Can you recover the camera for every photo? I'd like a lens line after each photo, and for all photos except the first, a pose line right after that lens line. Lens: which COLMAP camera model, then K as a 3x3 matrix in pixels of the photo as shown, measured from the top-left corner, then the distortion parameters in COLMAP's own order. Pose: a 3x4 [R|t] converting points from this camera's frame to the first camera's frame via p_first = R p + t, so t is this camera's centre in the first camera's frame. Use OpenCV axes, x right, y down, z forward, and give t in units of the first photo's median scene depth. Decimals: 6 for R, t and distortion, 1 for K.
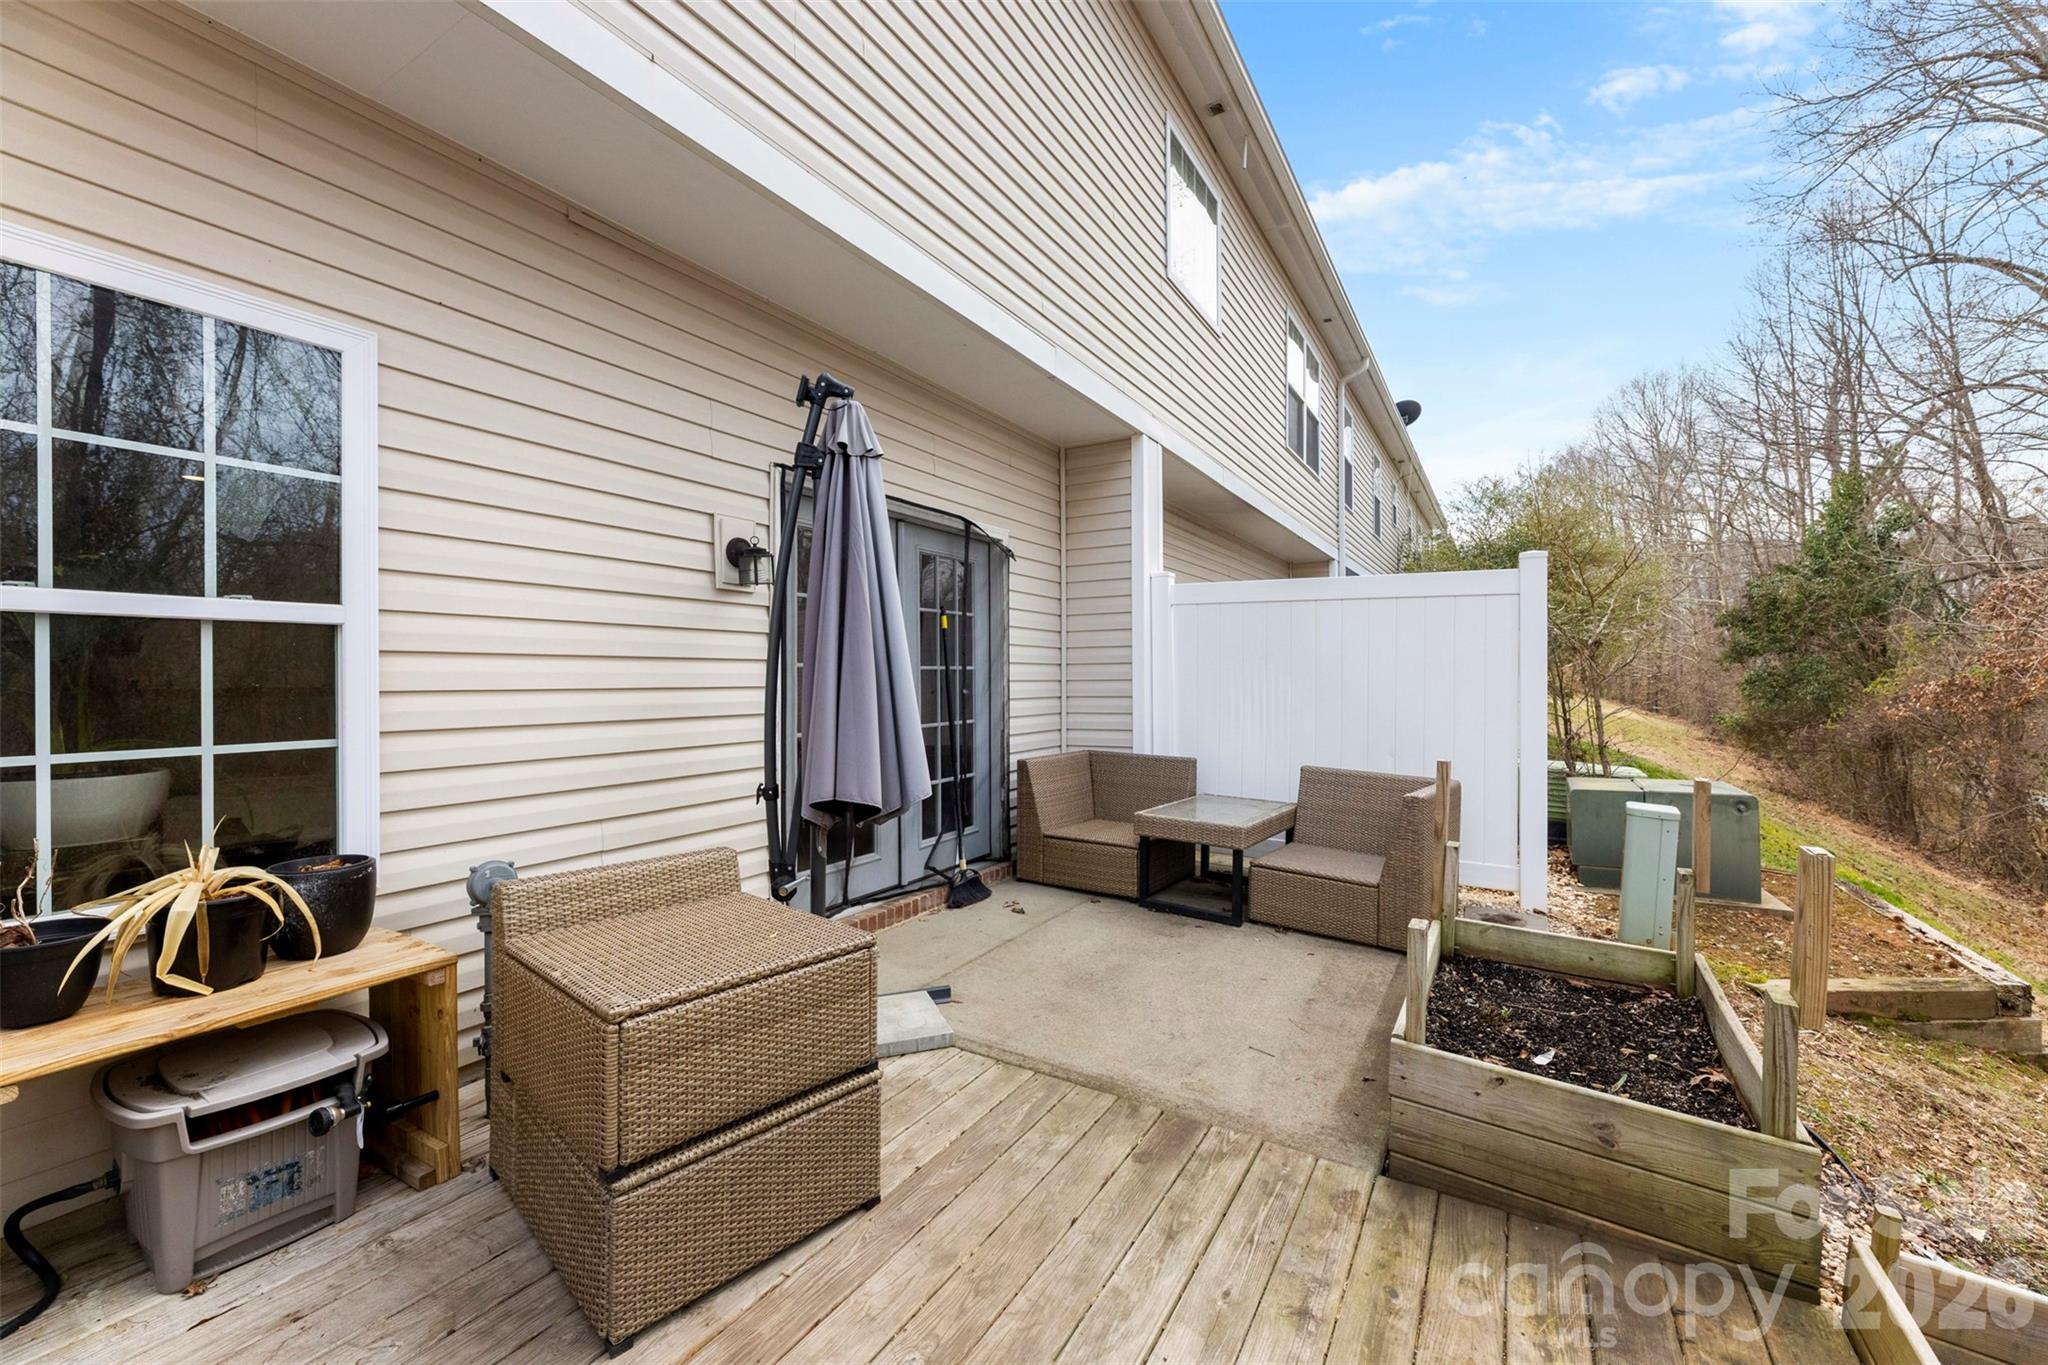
lens RADIAL K [[819.0, 0, 1024.5], [0, 819.0, 674.4], [0, 0, 1]] dist [0.001494, 0.000148]
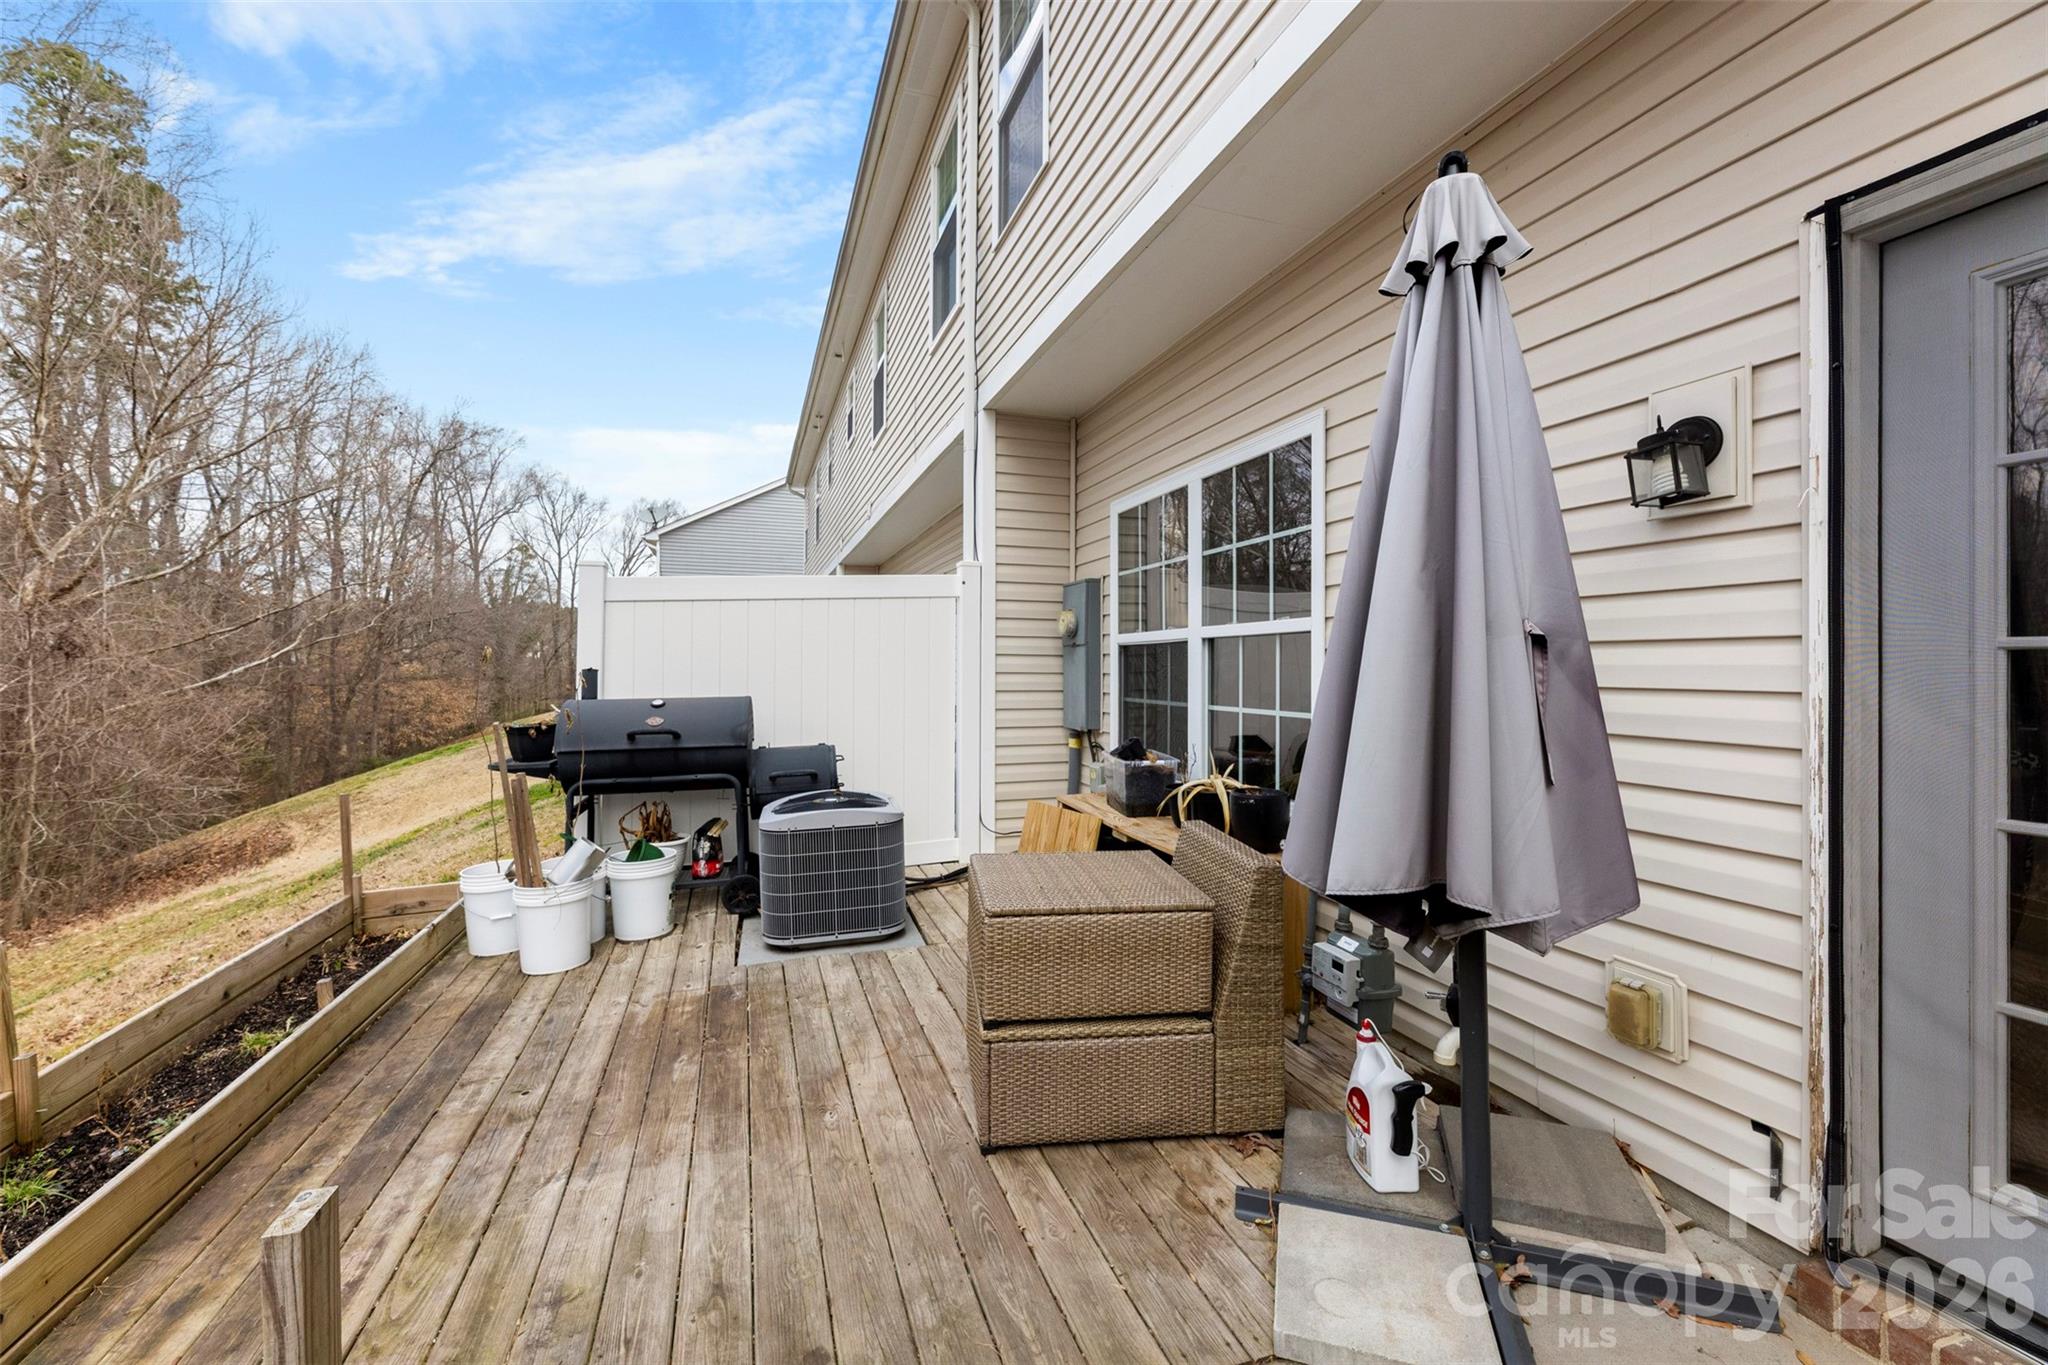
lens RADIAL K [[819.0, 0, 1024.5], [0, 819.0, 674.4], [0, 0, 1]] dist [0.001494, 0.000148]
pose [[-0.645096, 0.000363, -0.764101, 0.637828], [0.000853, 1.000000, -0.000246, 0.008916], [0.764101, -0.000810, -0.645096, 1.803722]]
